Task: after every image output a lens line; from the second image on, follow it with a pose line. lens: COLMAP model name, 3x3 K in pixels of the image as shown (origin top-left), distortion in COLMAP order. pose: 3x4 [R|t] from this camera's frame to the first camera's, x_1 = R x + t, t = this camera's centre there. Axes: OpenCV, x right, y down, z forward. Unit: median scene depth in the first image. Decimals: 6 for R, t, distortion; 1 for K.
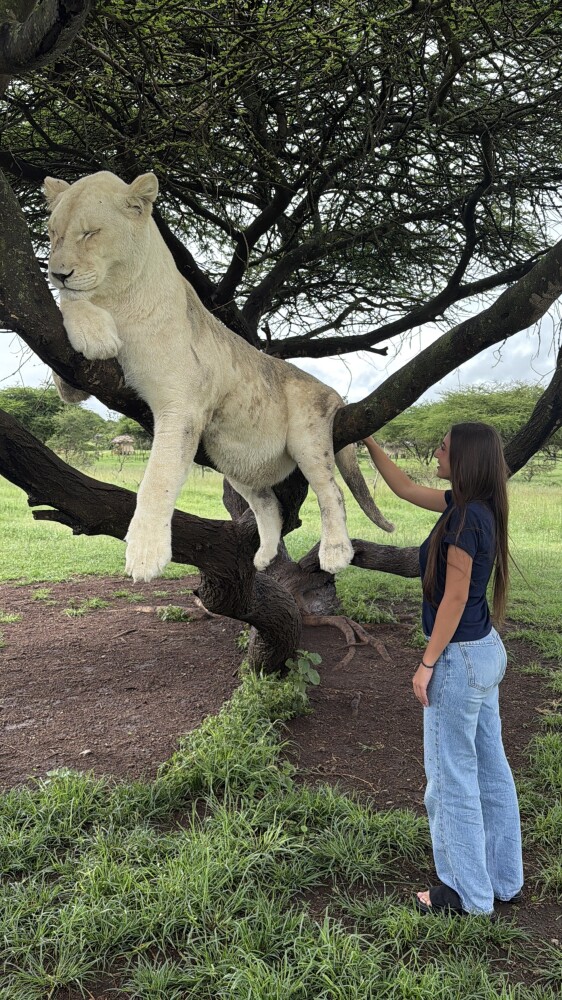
lens RADIAL K [[926.1, 0, 281.0], [0, 926.1, 500.0], [0, 0, 1]] dist [0.168079, -0.387806]
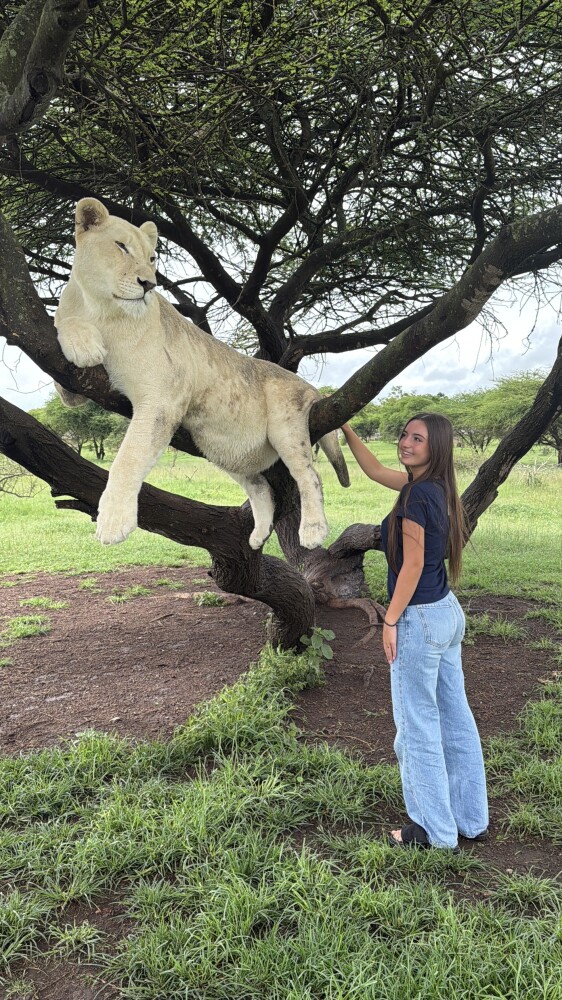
lens RADIAL K [[926.1, 0, 281.0], [0, 926.1, 500.0], [0, 0, 1]] dist [0.168079, -0.387806]
pose [[0.997801, -0.021800, -0.062591, 0.072302], [0.022282, 0.999727, 0.007002, 0.008367], [0.062421, -0.008381, 0.998015, -0.101170]]
